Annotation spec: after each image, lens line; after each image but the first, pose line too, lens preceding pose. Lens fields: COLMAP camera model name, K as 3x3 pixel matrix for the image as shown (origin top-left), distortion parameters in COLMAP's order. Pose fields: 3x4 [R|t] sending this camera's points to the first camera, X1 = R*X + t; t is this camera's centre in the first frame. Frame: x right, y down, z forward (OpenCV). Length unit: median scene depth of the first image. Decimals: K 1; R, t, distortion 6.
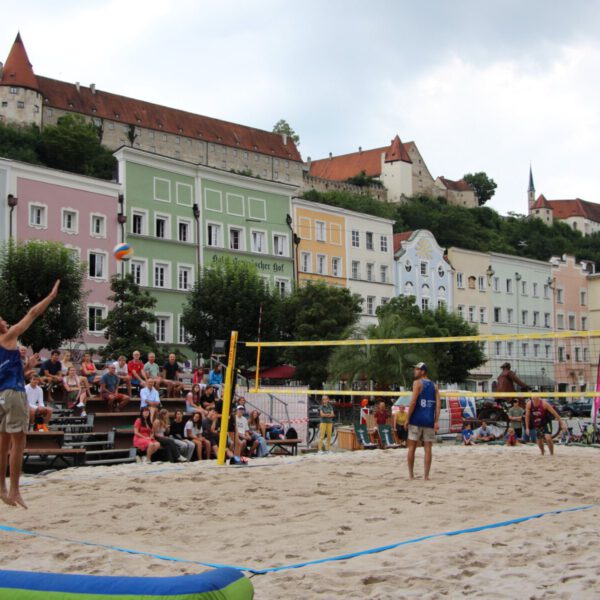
lens RADIAL K [[1072.5, 0, 300.0], [0, 1072.5, 300.0], [0, 0, 1]] dist [-0.021341, 0.091066]
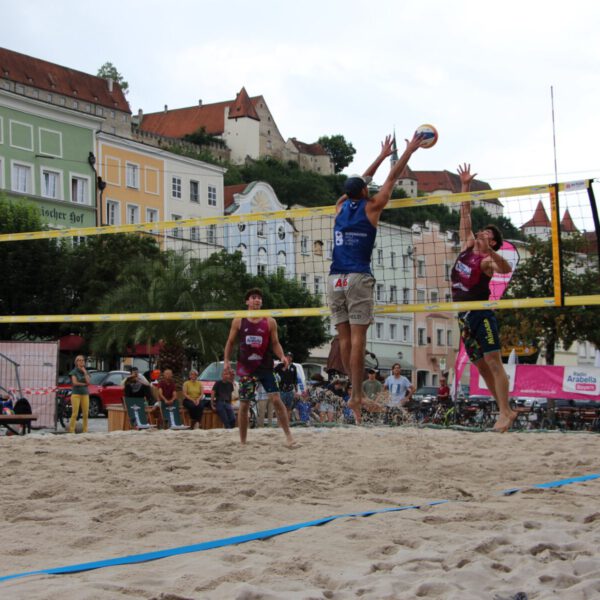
lens RADIAL K [[1206.8, 0, 300.0], [0, 1206.8, 300.0], [0, 0, 1]] dist [0.014920, 0.207091]
pose [[0.990611, 0.020012, 0.135240, 0.021452], [-0.021755, 0.999698, 0.011422, 0.015223], [-0.134971, -0.014257, 0.990747, 0.074085]]
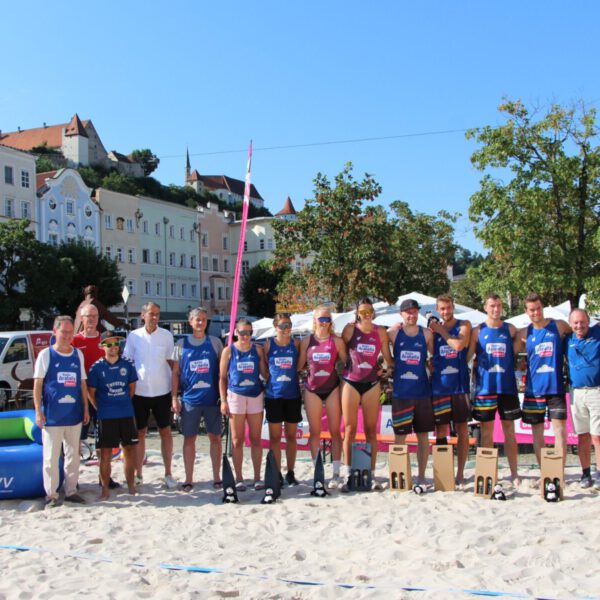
lens RADIAL K [[799.1, 0, 300.0], [0, 799.1, 300.0], [0, 0, 1]] dist [-0.105876, 0.005642]
pose [[0.940074, -0.012933, 0.340724, 0.068004], [-0.004637, 0.998703, 0.050702, 0.019376], [-0.340938, -0.049243, 0.938795, 0.242602]]
